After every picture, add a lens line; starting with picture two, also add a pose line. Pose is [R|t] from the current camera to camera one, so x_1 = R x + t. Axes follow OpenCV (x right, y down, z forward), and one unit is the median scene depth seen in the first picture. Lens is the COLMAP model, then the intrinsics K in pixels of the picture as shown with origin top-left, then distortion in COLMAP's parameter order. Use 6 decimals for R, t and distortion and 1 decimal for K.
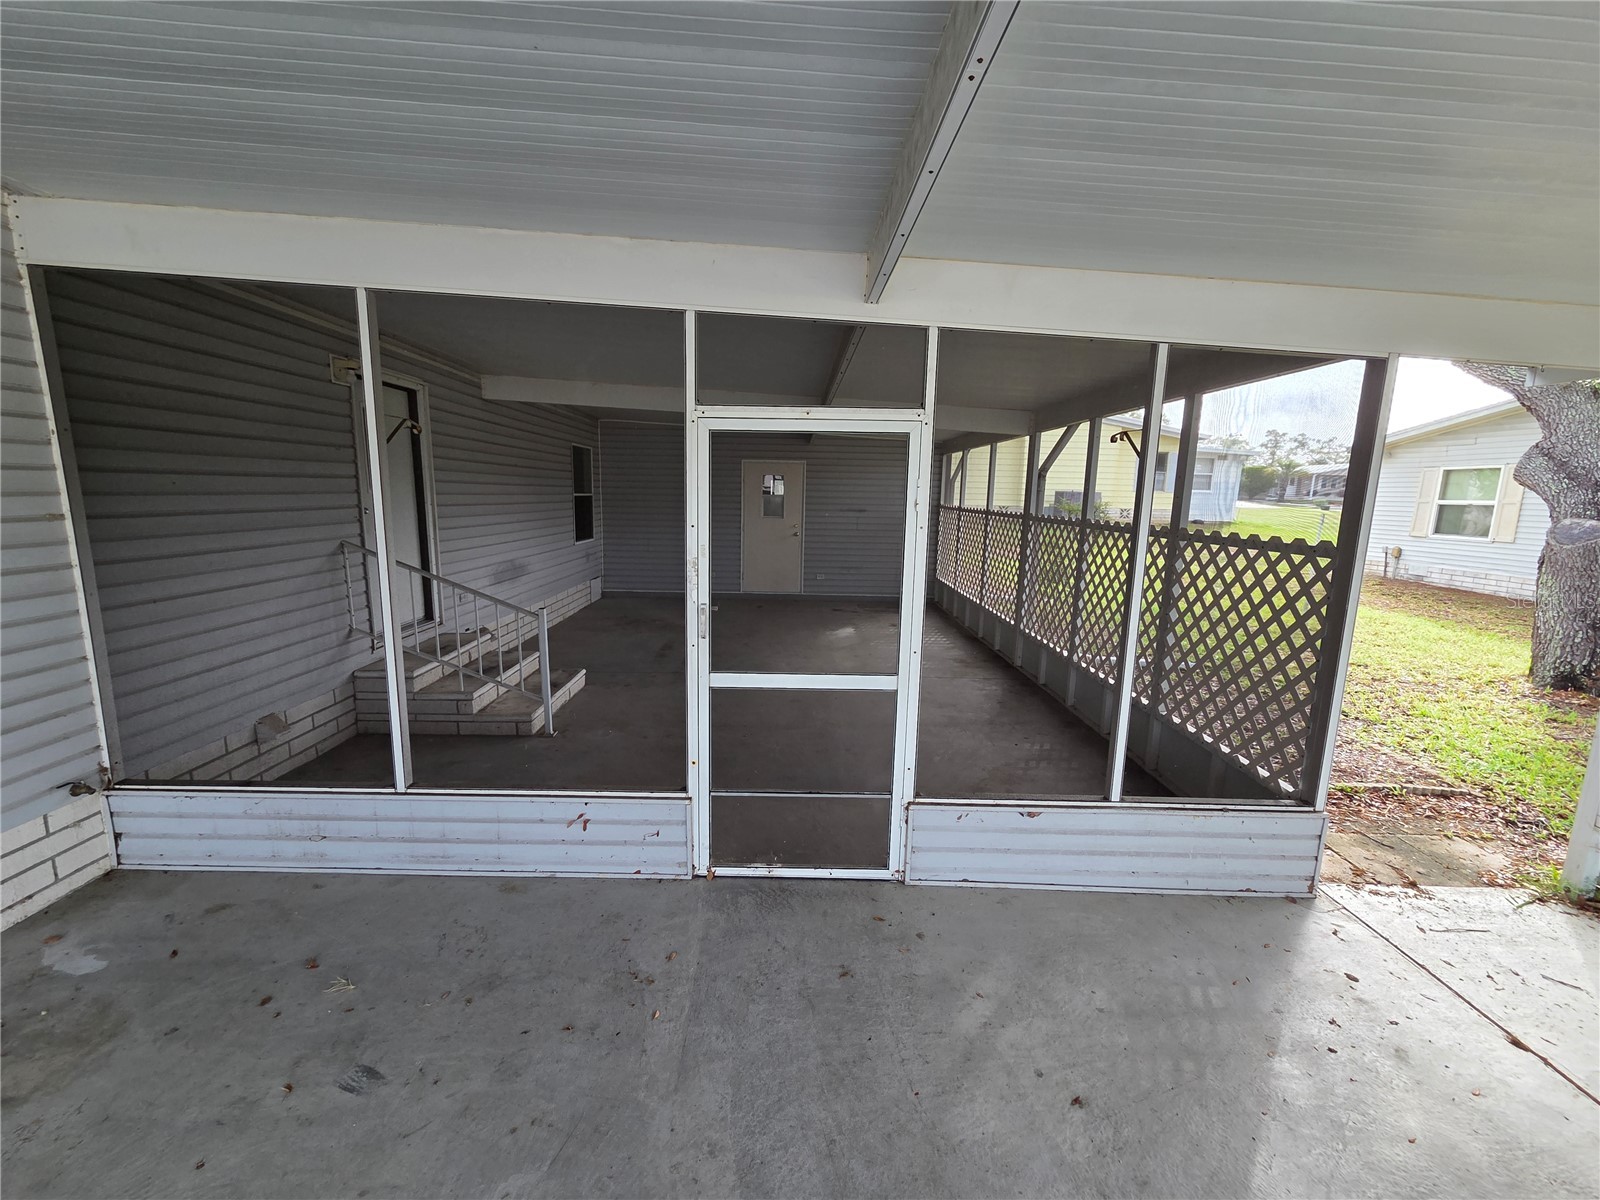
lens RADIAL K [[658.1, 0, 793.6], [0, 658.1, 602.9], [0, 0, 1]] dist [0.000936, 0.000173]
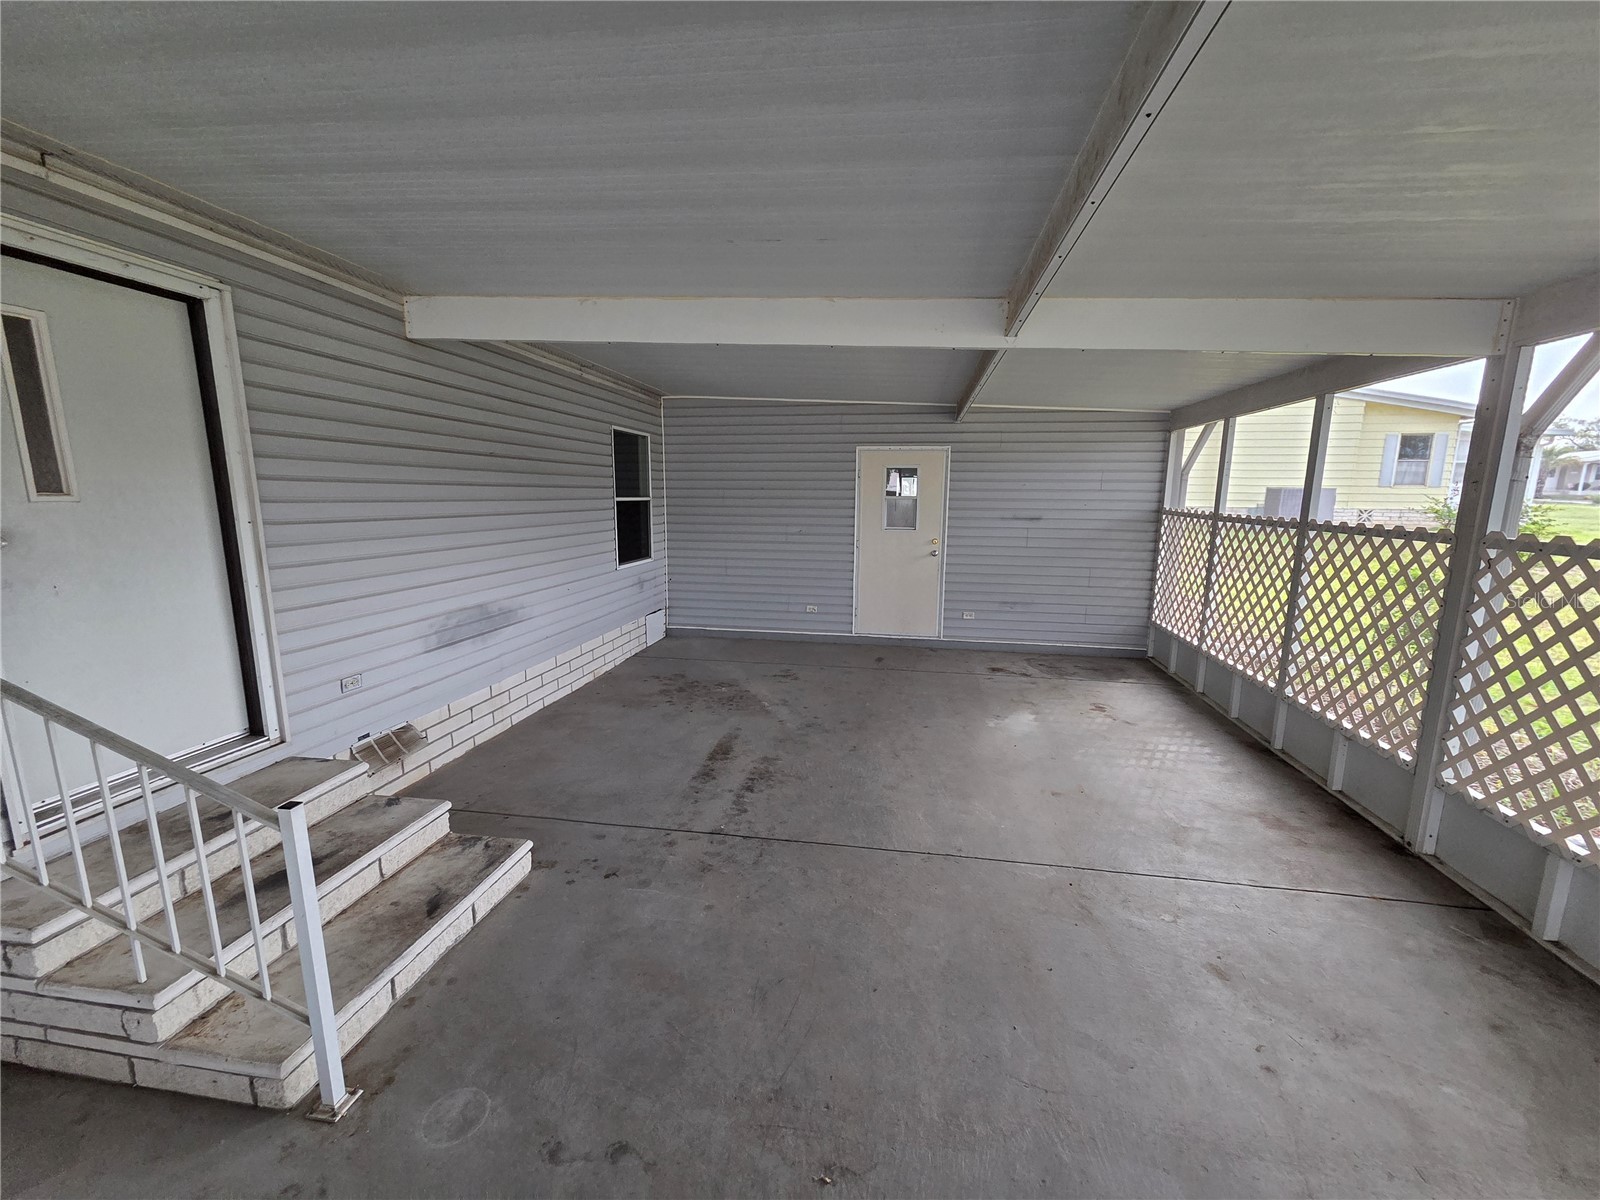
lens RADIAL K [[658.1, 0, 793.6], [0, 658.1, 602.9], [0, 0, 1]] dist [0.000936, 0.000173]
pose [[0.982926, 0.018468, -0.183072, -0.017396], [-0.018956, 0.999820, -0.000914, -0.061908], [0.183022, 0.004369, 0.983099, 0.374971]]
